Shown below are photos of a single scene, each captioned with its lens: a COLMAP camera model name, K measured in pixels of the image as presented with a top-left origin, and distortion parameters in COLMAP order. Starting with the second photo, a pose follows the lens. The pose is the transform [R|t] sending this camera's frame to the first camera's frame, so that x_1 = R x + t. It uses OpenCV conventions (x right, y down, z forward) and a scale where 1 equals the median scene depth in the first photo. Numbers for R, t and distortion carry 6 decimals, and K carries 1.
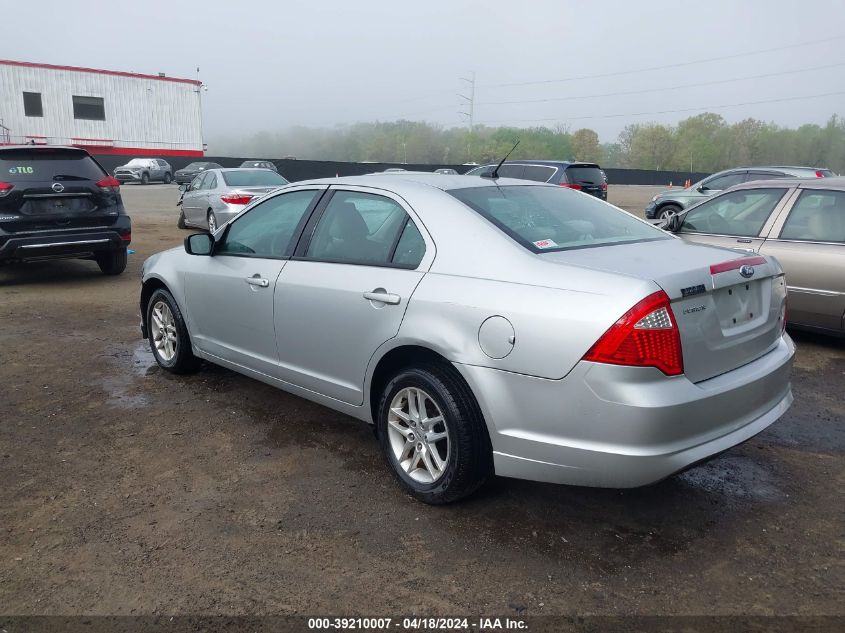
lens RADIAL K [[650.9, 0, 422.5], [0, 650.9, 316.5], [0, 0, 1]] dist [0.028022, -0.024361]
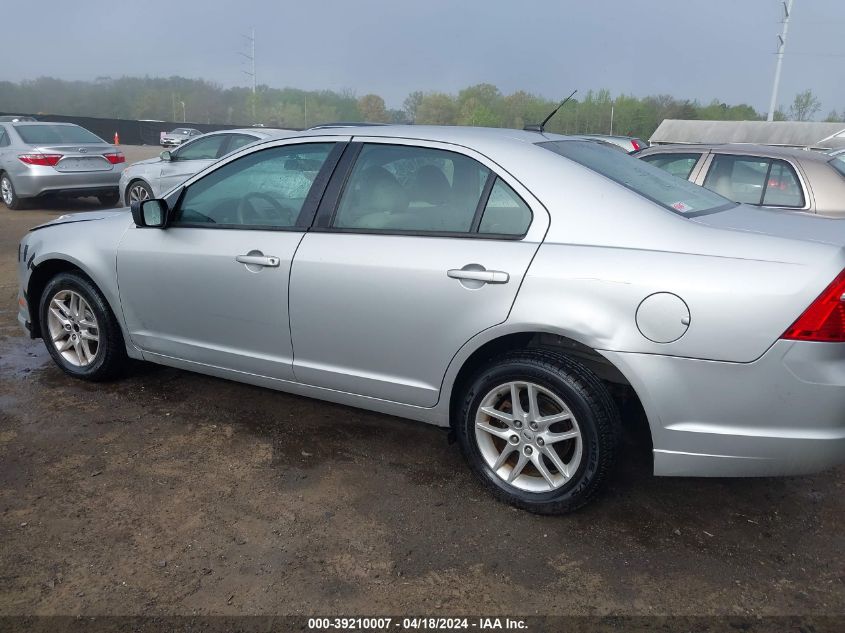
lens RADIAL K [[658.6, 0, 422.5], [0, 658.6, 316.5], [0, 0, 1]] dist [0.010262, -0.009381]
pose [[0.954903, -0.058291, 0.291141, -0.342885], [0.043949, 0.997487, 0.055567, -0.024791], [-0.293648, -0.040265, 0.955065, 0.209304]]
